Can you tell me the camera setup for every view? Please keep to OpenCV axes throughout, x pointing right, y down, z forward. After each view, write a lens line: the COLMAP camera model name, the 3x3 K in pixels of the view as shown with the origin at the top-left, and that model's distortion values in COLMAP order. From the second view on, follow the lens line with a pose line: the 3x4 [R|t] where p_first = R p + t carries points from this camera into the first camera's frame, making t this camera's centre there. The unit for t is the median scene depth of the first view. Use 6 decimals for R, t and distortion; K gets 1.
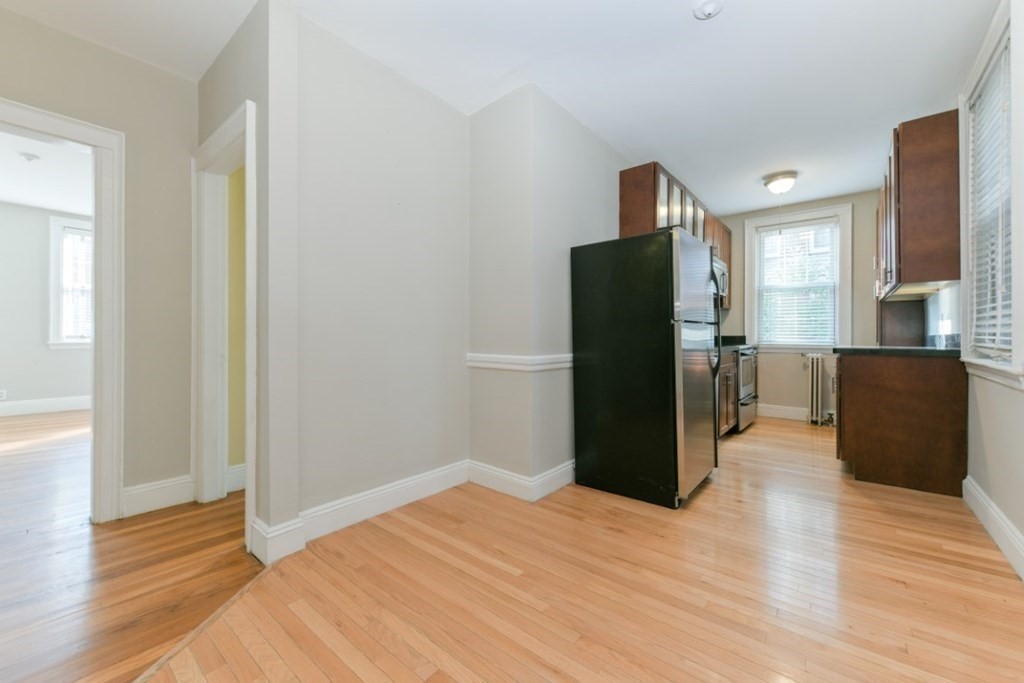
lens RADIAL K [[404.0, 0, 507.6], [0, 404.0, 344.9], [0, 0, 1]] dist [0.003263, -0.000481]
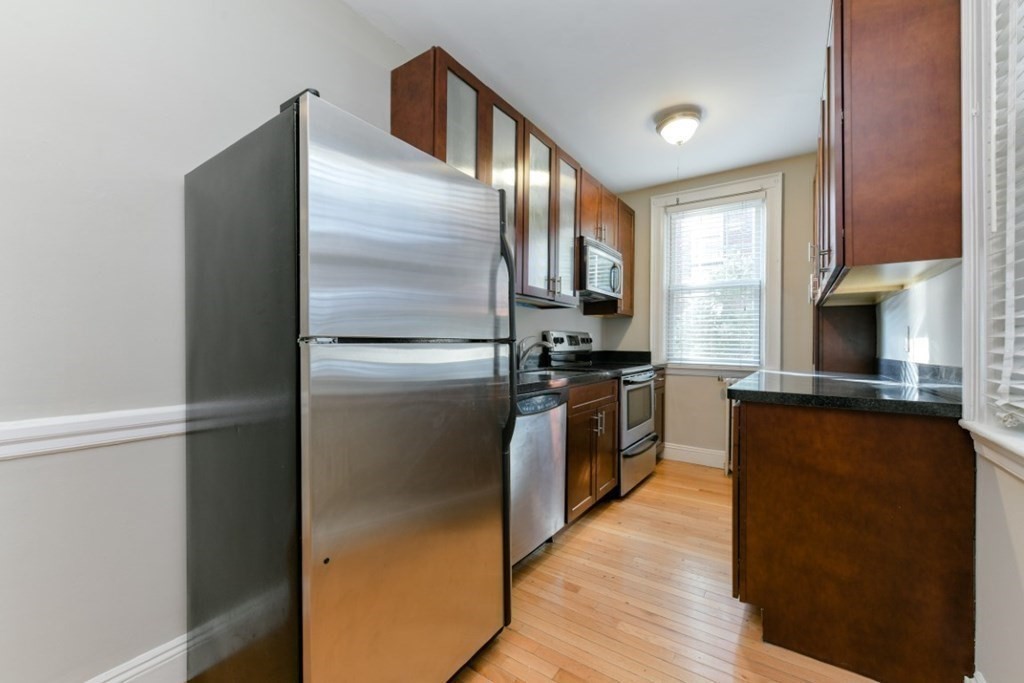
lens RADIAL K [[404.0, 0, 510.7], [0, 404.0, 349.8], [0, 0, 1]] dist [0.003263, -0.000481]
pose [[0.996472, 0.006034, 0.083703, 0.361402], [-0.005912, 0.999981, -0.001703, -0.031137], [-0.083712, 0.001202, 0.996489, 0.375165]]
